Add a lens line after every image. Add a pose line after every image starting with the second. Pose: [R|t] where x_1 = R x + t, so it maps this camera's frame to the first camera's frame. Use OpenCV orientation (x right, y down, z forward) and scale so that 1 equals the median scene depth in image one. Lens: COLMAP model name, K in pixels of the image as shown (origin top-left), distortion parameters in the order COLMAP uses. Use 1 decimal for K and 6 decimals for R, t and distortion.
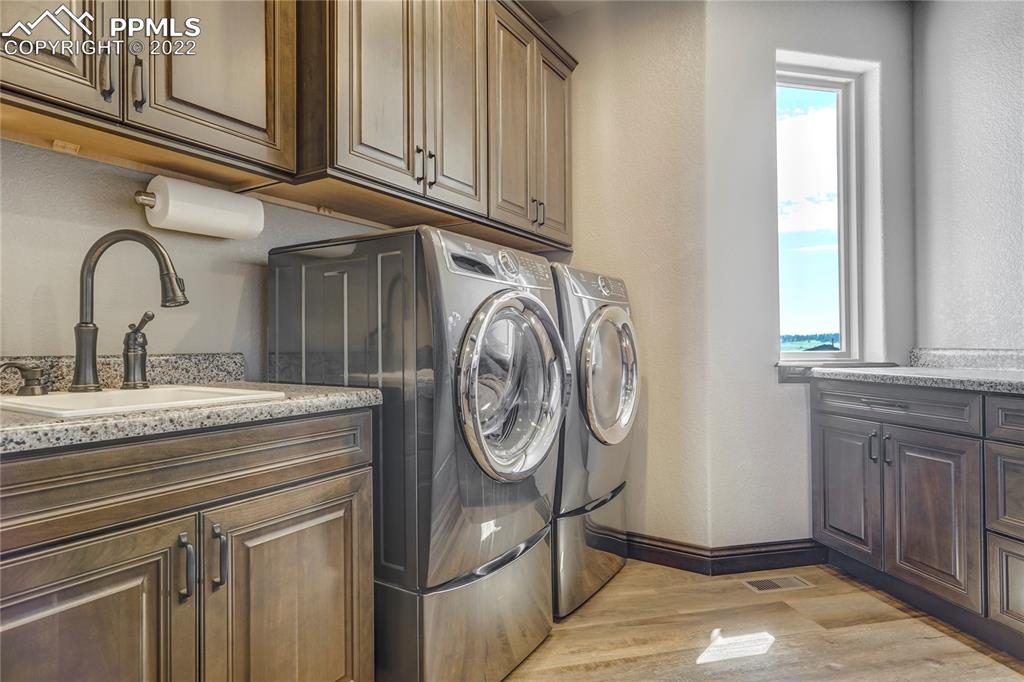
lens RADIAL K [[537.4, 0, 512.7], [0, 537.4, 342.6], [0, 0, 1]] dist [0.006248, -0.001830]
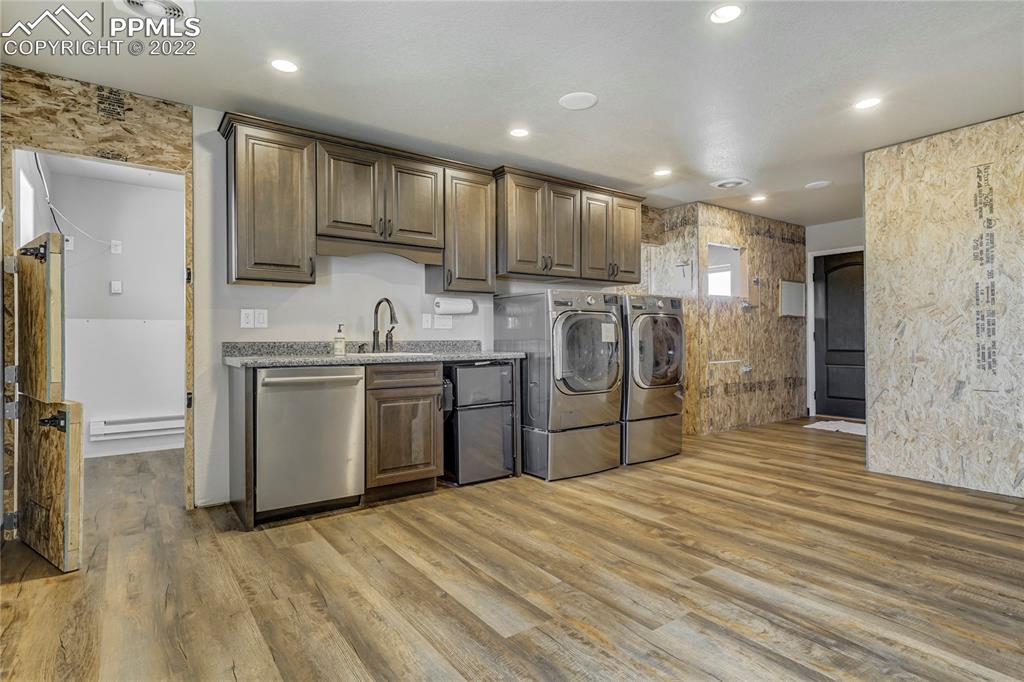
lens RADIAL K [[537.4, 0, 514.0], [0, 537.4, 337.1], [0, 0, 1]] dist [0.006248, -0.001830]
pose [[0.929233, 0.003526, -0.369477, 1.027691], [-0.000947, 0.999974, 0.007162, -0.023826], [0.369493, -0.006305, 0.929212, -1.491080]]
